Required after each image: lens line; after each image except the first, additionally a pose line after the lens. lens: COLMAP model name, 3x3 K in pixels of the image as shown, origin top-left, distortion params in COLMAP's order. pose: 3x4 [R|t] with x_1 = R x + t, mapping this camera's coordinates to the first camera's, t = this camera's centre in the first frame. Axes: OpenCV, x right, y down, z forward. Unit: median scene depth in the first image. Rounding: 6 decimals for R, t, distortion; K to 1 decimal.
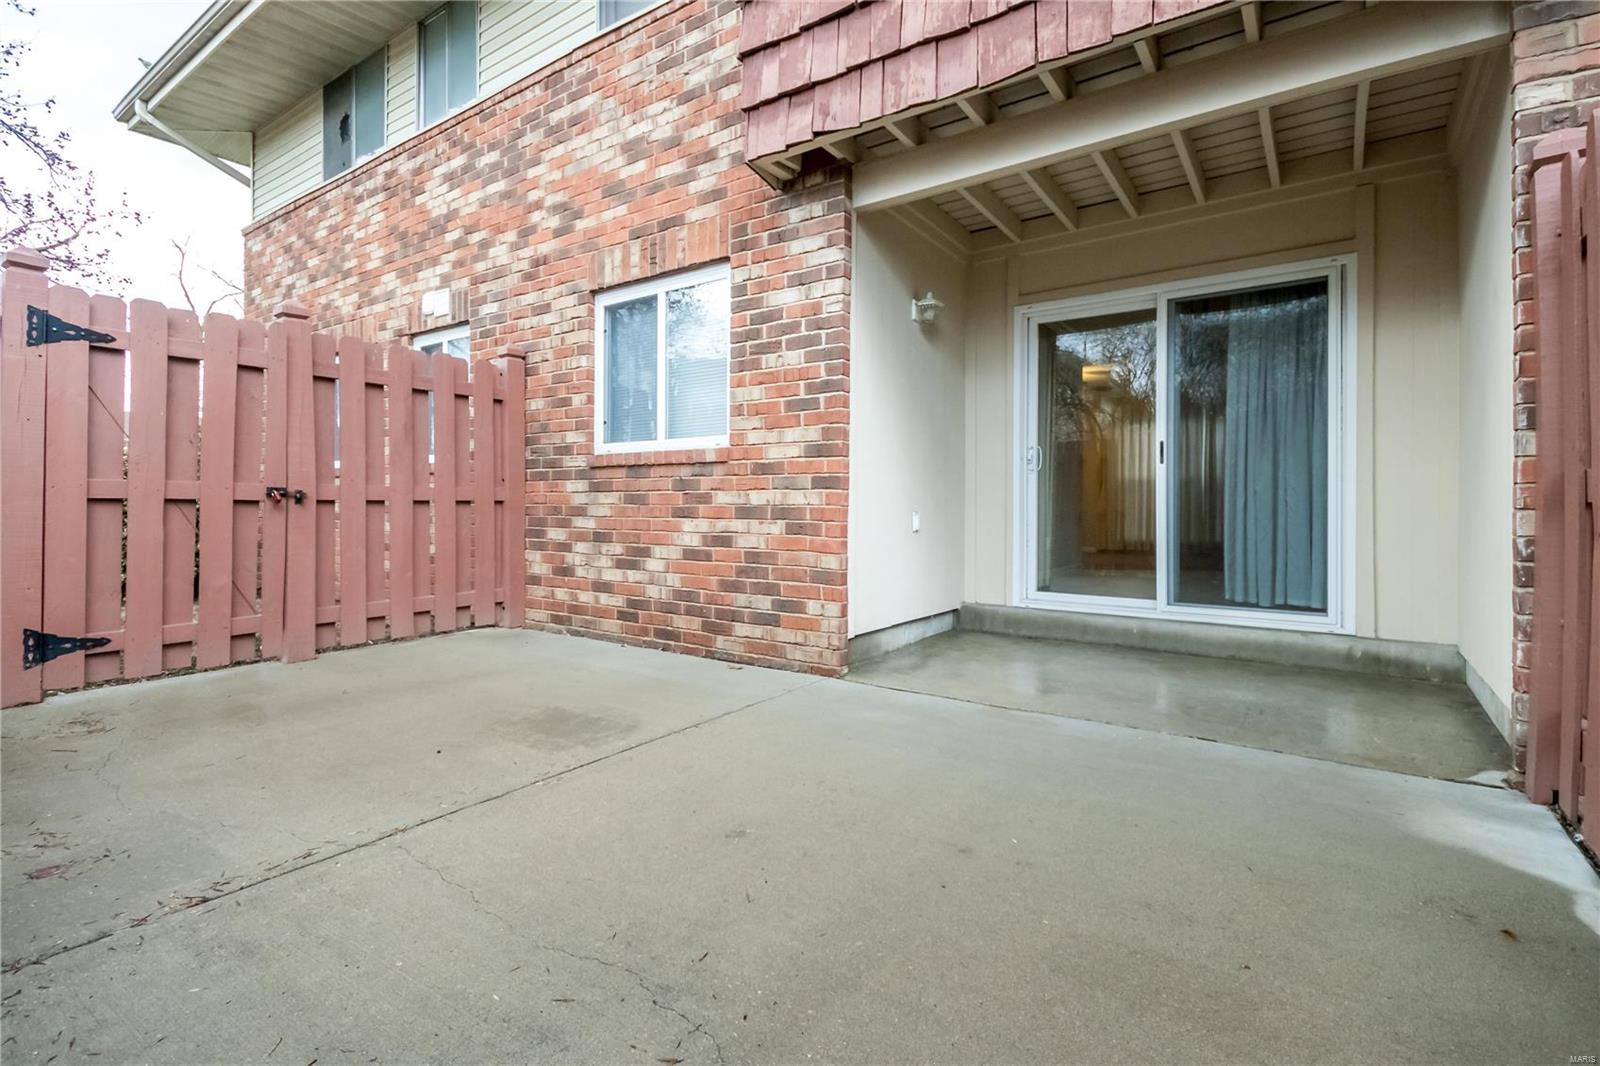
lens RADIAL K [[737.9, 0, 789.9], [0, 737.9, 529.6], [0, 0, 1]] dist [0.000182, -0.001066]
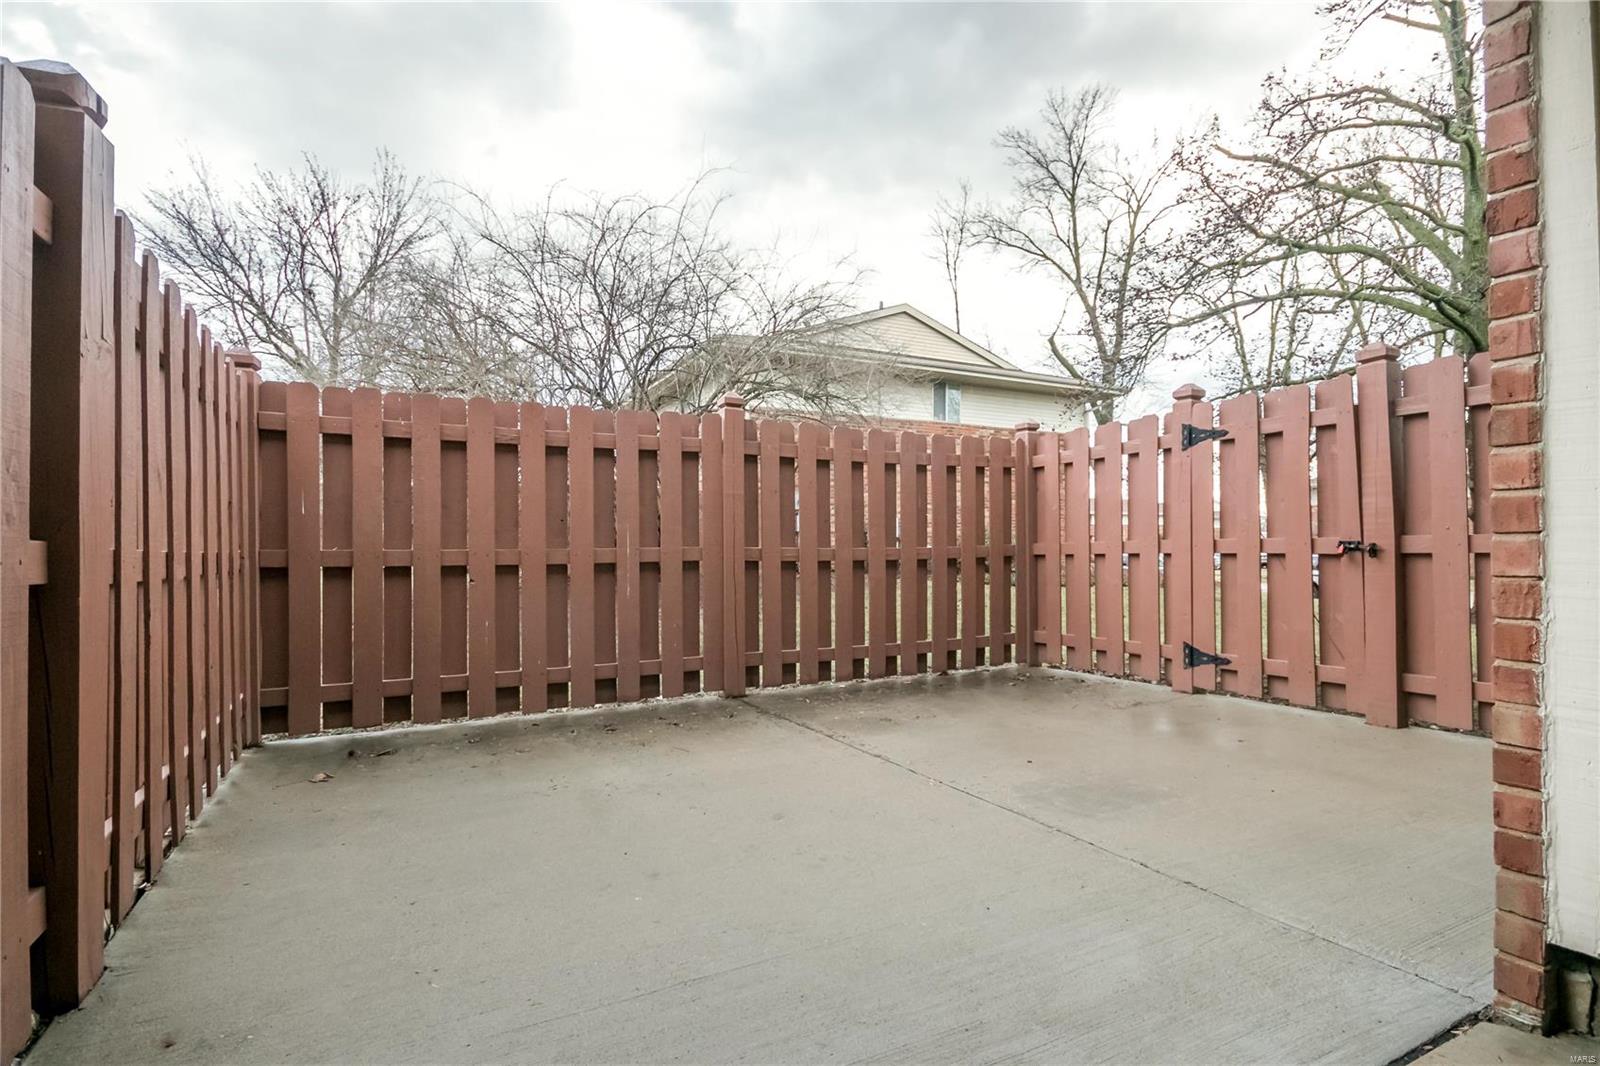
lens RADIAL K [[770.5, 0, 798.6], [0, 770.5, 556.7], [0, 0, 1]] dist [-0.000421, -0.000397]
pose [[-0.453440, 0.007223, -0.891258, 0.833900], [-0.021666, 0.999582, 0.019124, -0.058727], [0.891023, 0.027982, -0.453094, 1.205143]]
